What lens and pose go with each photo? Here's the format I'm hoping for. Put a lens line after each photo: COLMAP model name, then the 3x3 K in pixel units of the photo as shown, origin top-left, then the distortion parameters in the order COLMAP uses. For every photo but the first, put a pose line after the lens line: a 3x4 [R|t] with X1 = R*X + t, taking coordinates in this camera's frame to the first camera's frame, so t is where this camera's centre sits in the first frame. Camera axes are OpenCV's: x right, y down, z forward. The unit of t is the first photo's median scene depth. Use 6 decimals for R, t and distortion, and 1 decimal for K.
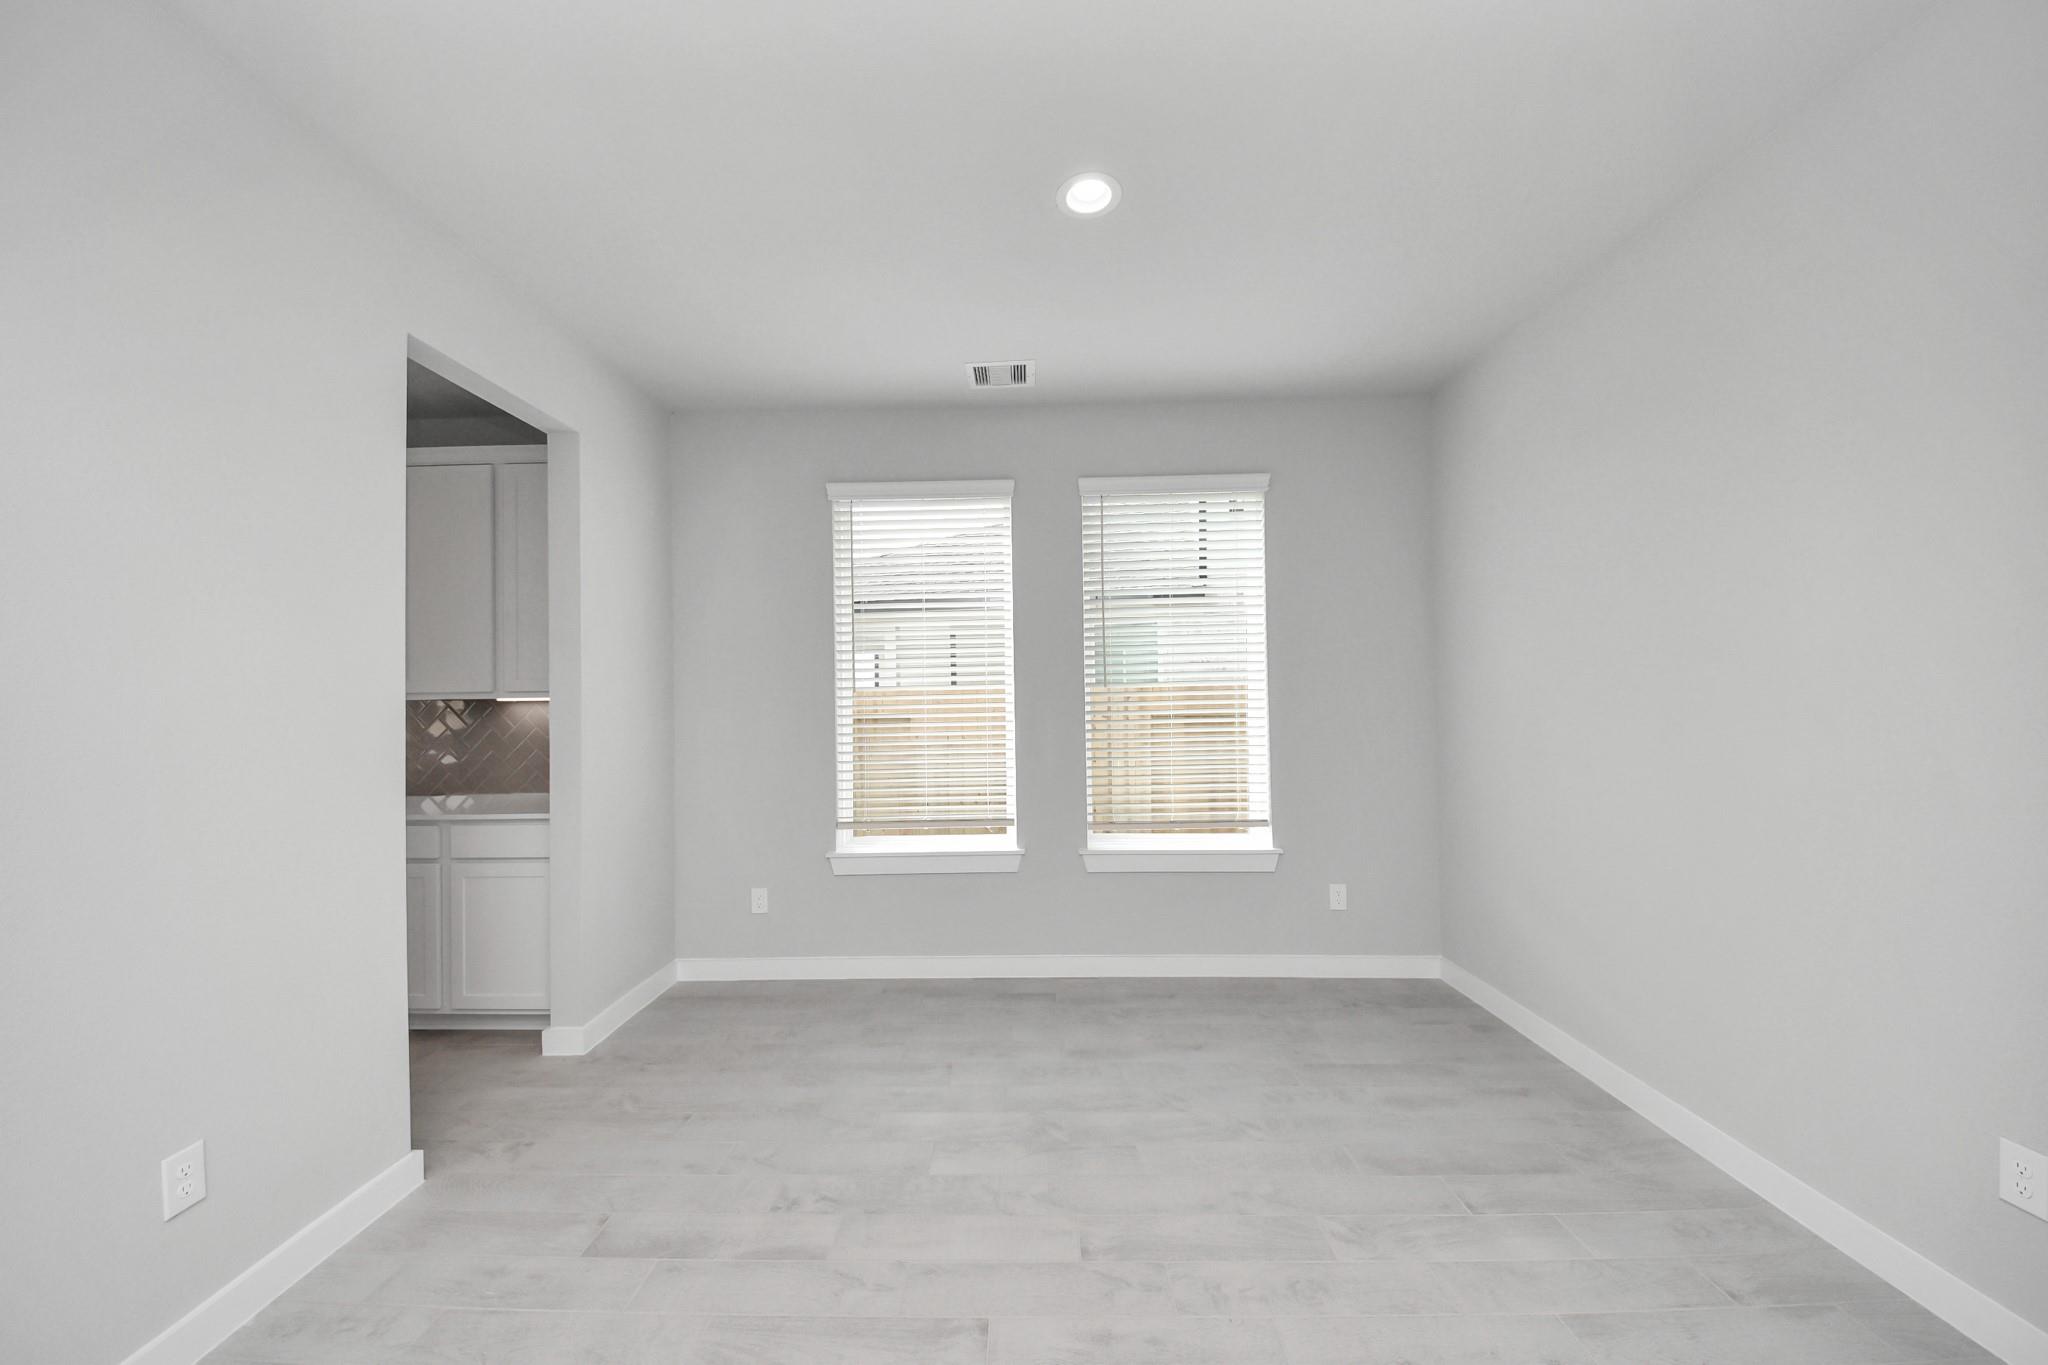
lens RADIAL K [[732.9, 0, 1026.7], [0, 732.9, 692.9], [0, 0, 1]] dist [0.005052, -0.004652]
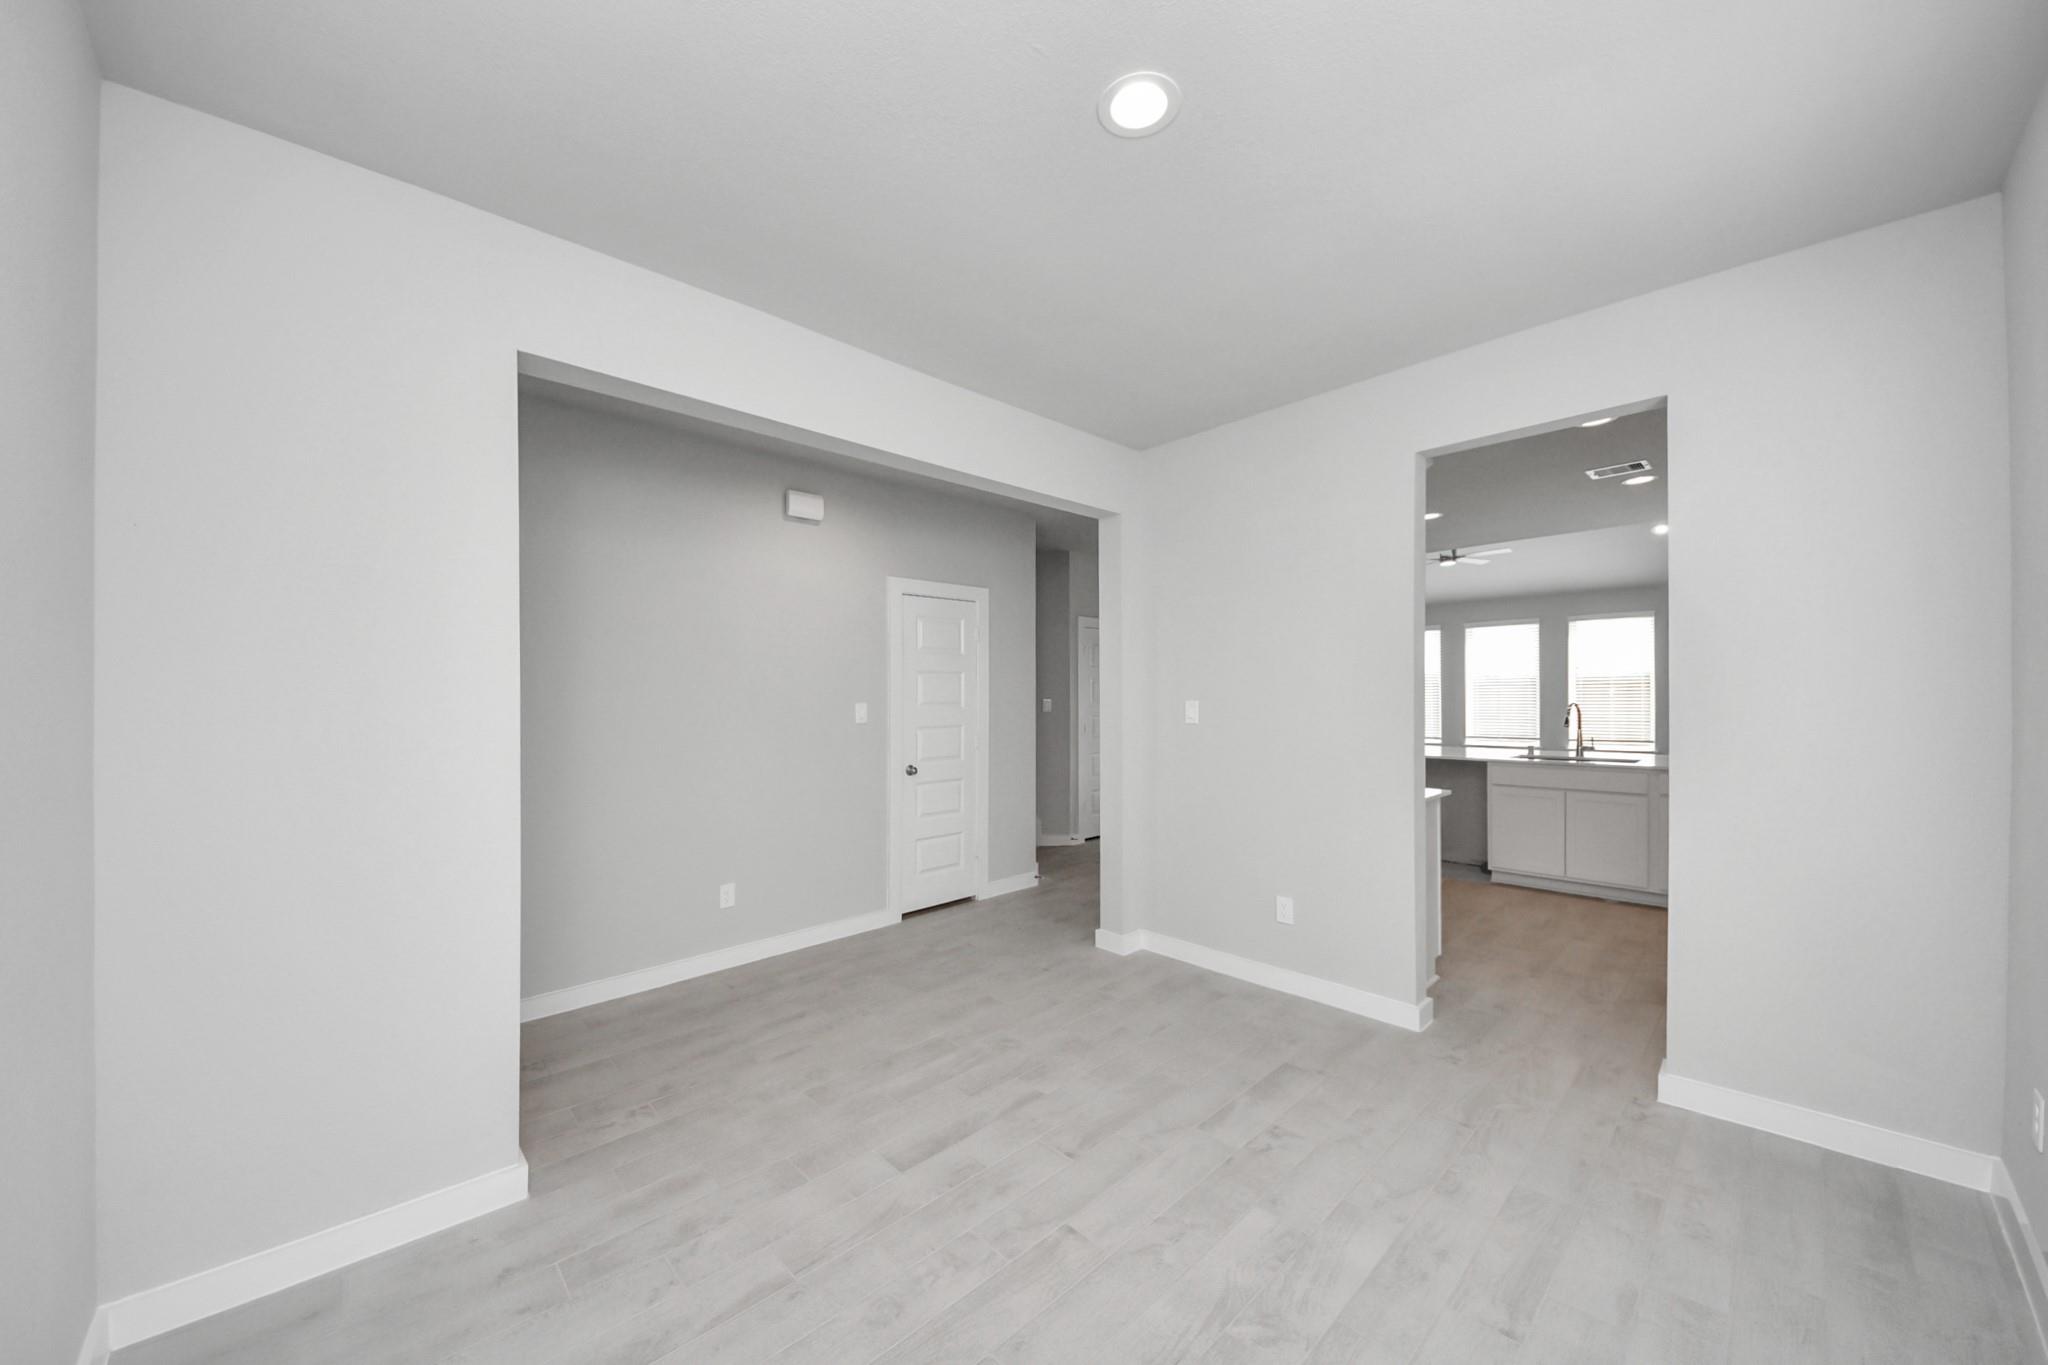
lens RADIAL K [[732.9, 0, 1027.1], [0, 732.9, 694.4], [0, 0, 1]] dist [0.005052, -0.004652]
pose [[-0.715330, 0.017356, -0.698571, 0.811728], [0.031725, 0.999467, -0.007654, -0.024326], [0.698066, -0.027637, -0.715500, 1.633475]]
